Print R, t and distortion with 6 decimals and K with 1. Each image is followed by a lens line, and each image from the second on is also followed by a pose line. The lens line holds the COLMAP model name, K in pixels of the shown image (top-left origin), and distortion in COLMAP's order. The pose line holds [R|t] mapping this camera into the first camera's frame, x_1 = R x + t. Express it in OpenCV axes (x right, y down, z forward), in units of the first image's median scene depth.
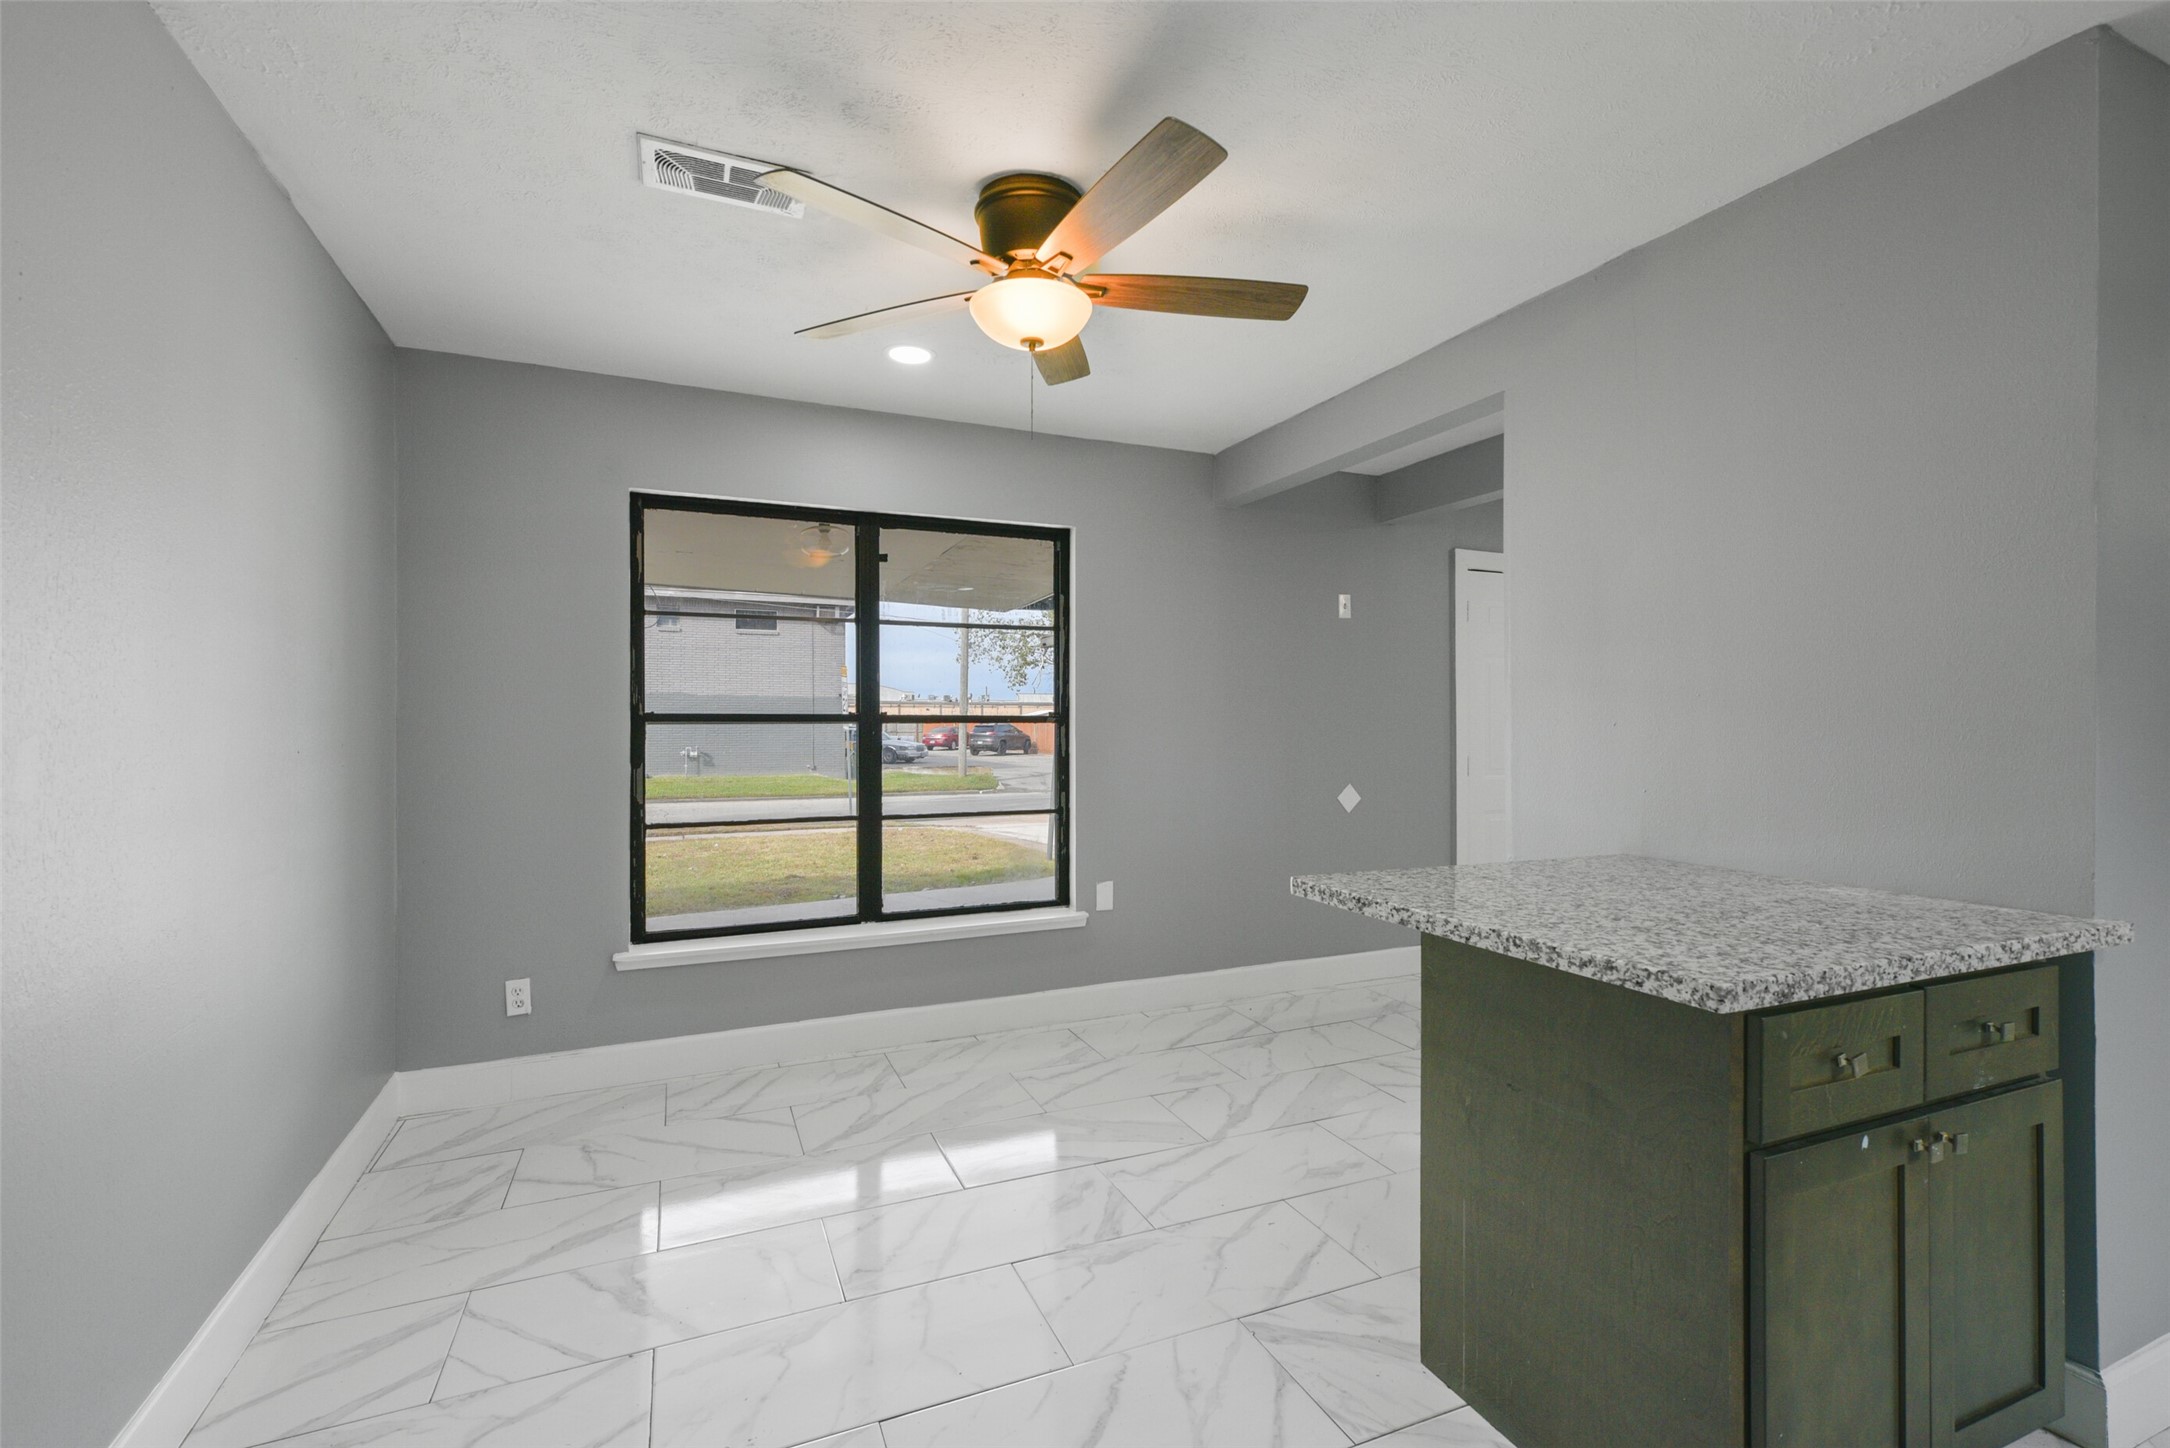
lens RADIAL K [[941.0, 0, 1081.1], [0, 941.0, 721.7], [0, 0, 1]] dist [0.005305, 0.004985]
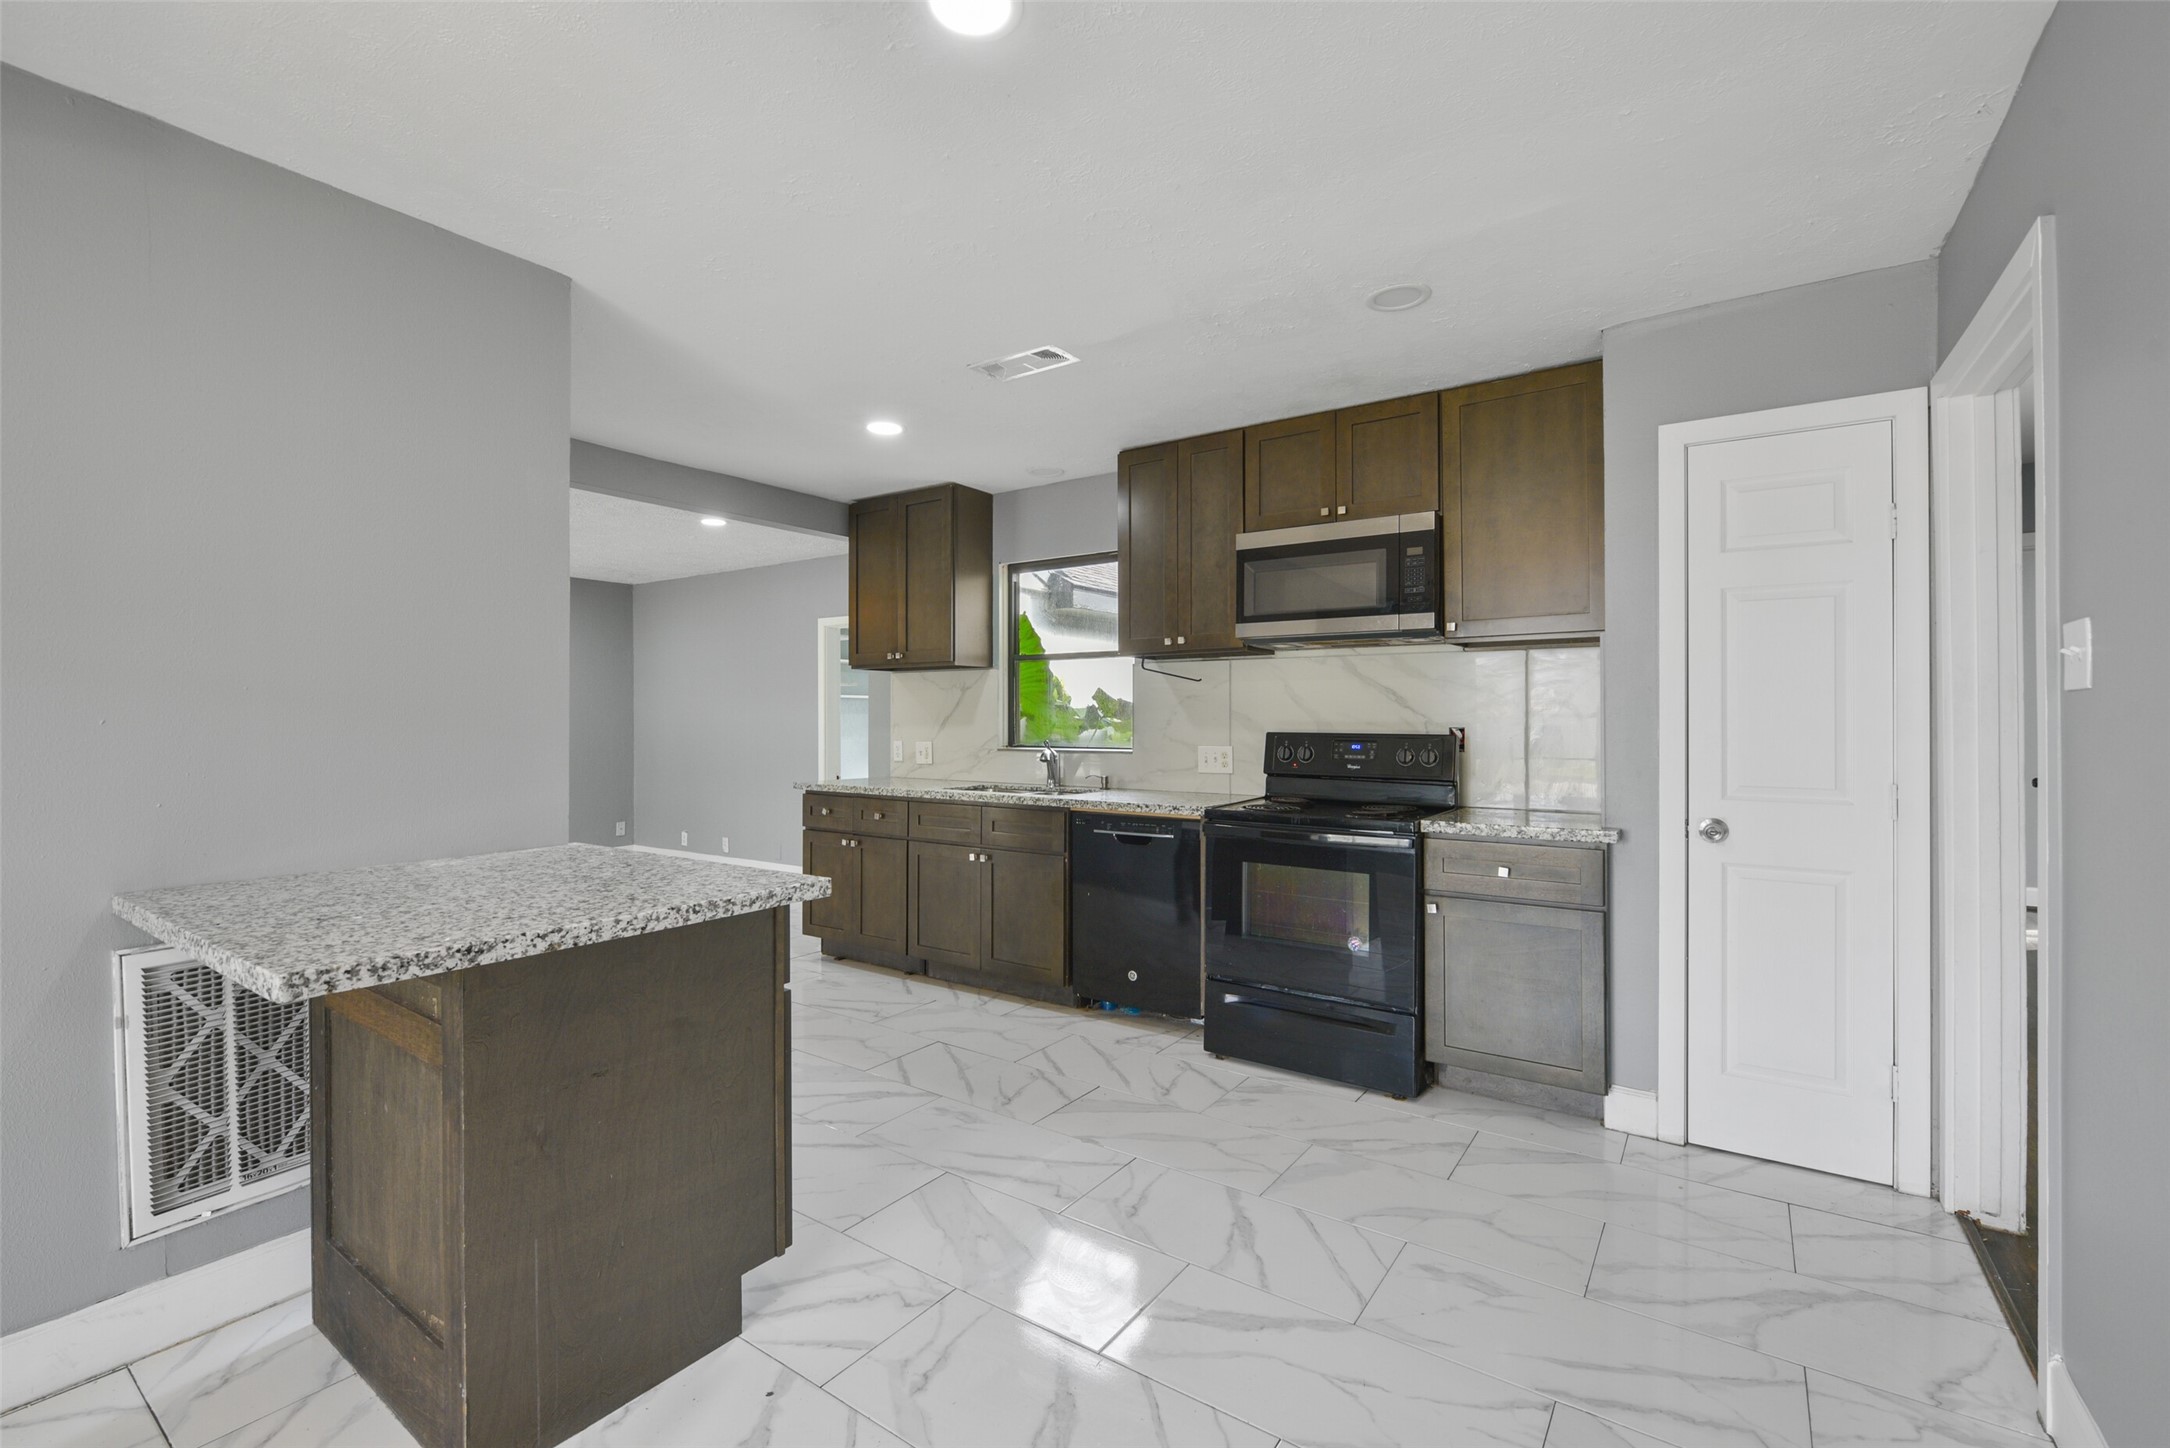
lens RADIAL K [[941.0, 0, 1077.9], [0, 941.0, 729.1], [0, 0, 1]] dist [0.005305, 0.004985]
pose [[-0.513380, -0.008148, 0.858123, -0.495030], [0.001952, 0.999941, 0.010662, 0.003900], [-0.858159, 0.007148, -0.513334, 0.787546]]
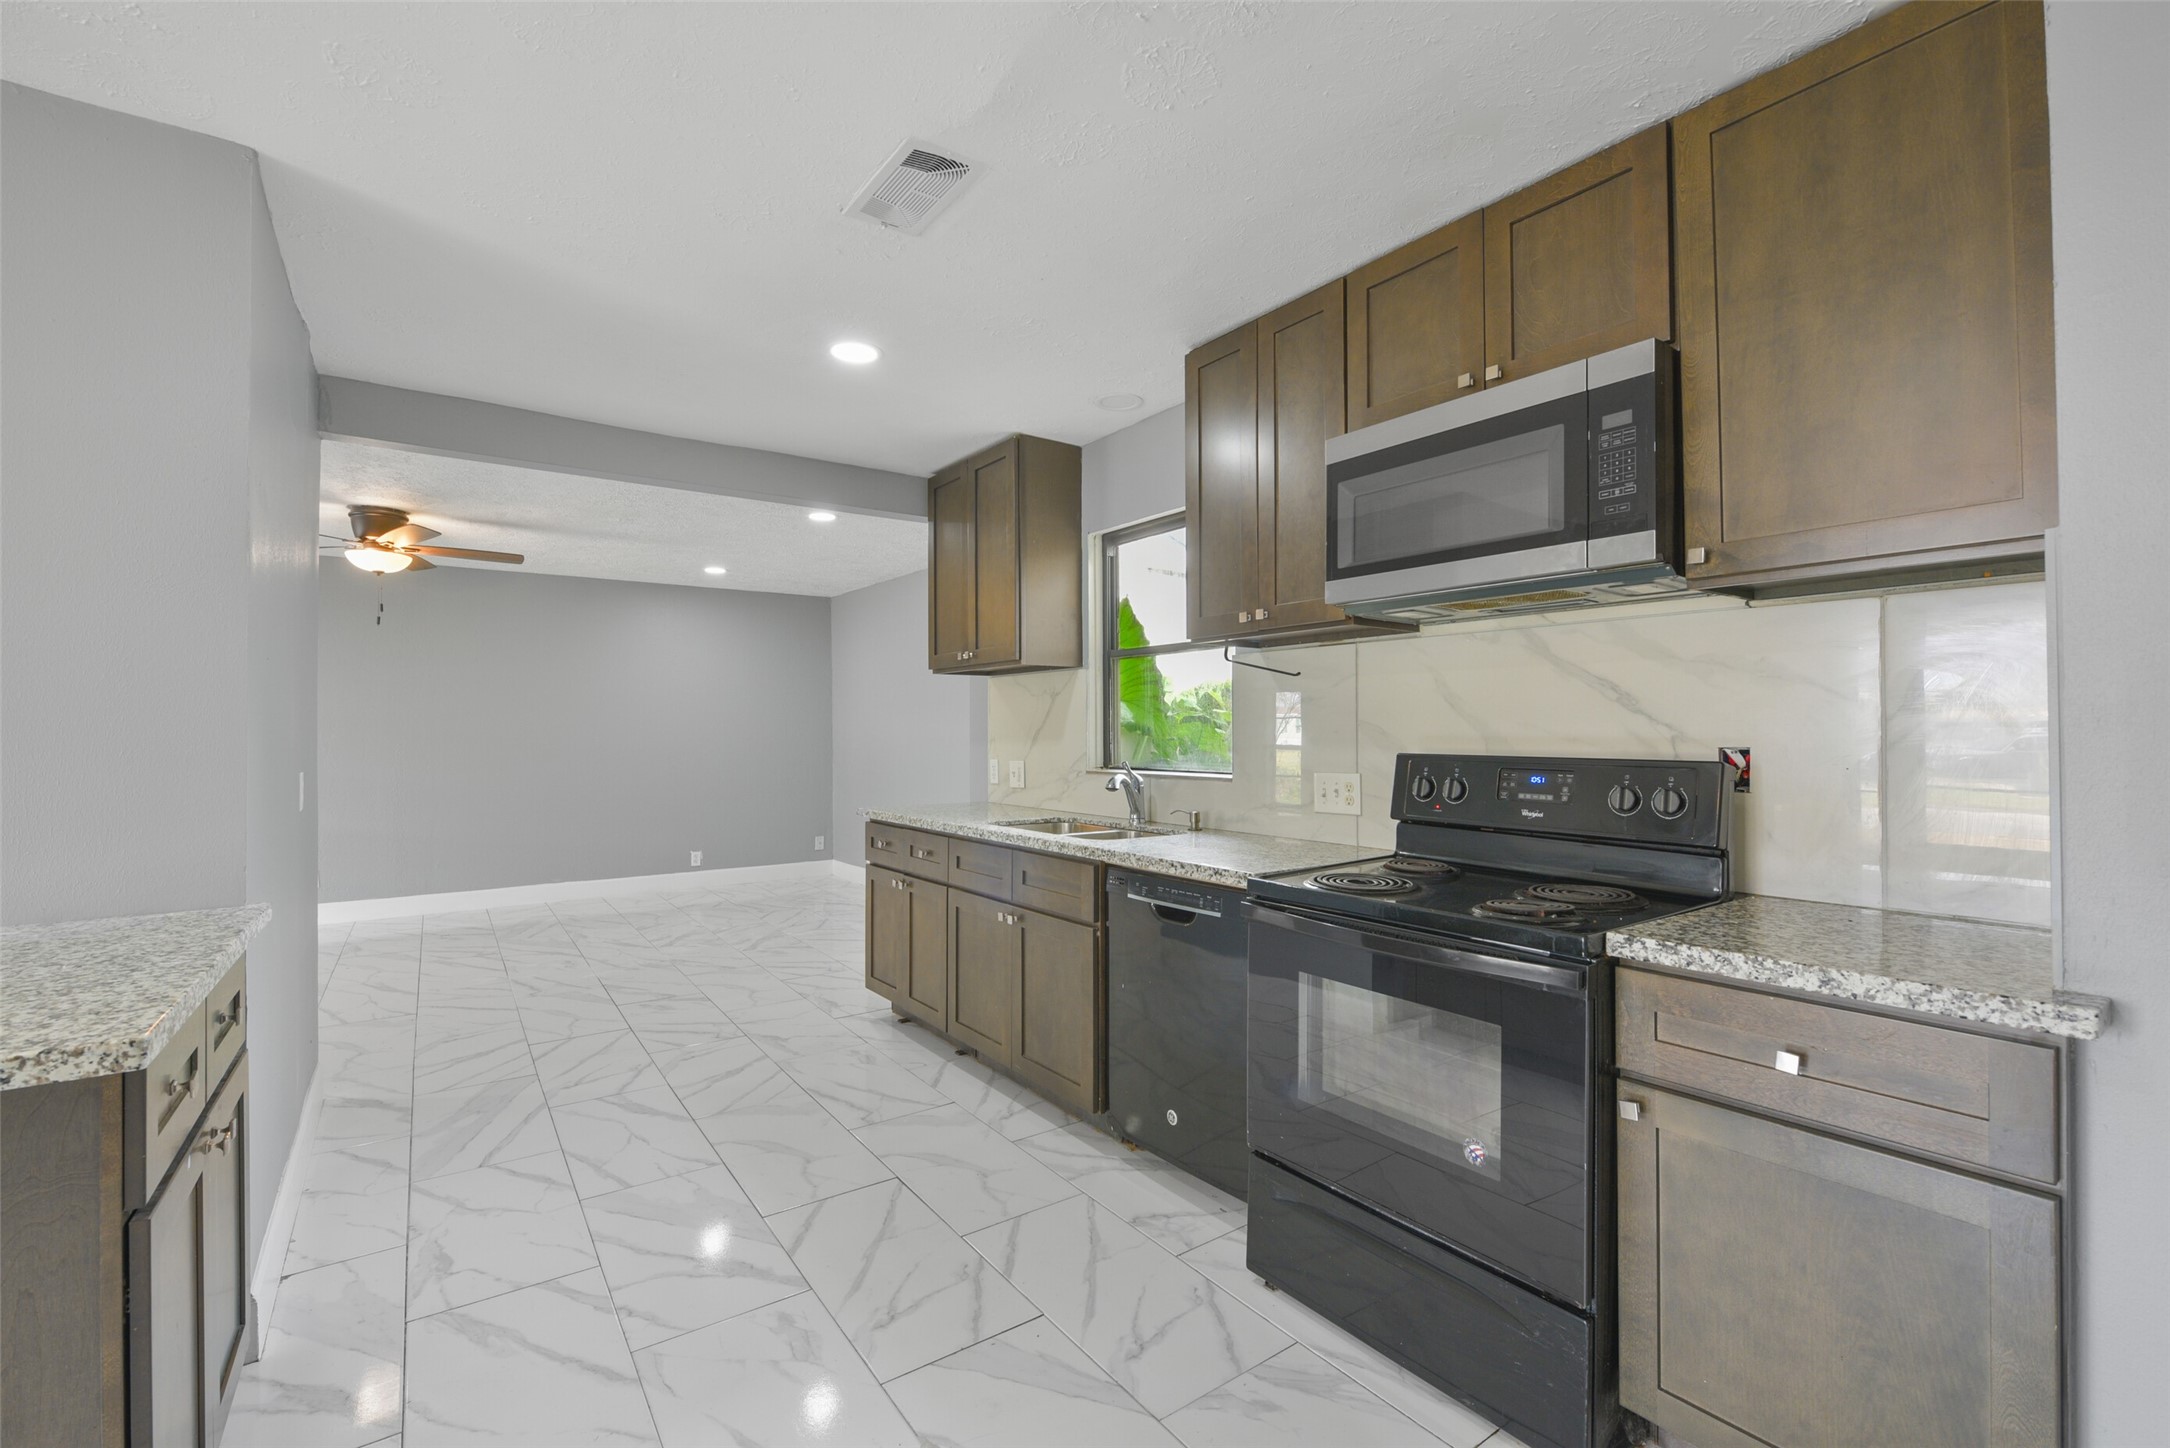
lens RADIAL K [[941.0, 0, 1066.3], [0, 941.0, 728.9], [0, 0, 1]] dist [0.005305, 0.004985]
pose [[-0.194074, 0.004603, 0.980976, -0.188678], [0.004822, 0.999981, -0.003738, 0.002901], [-0.980975, 0.004005, -0.194093, 0.189756]]
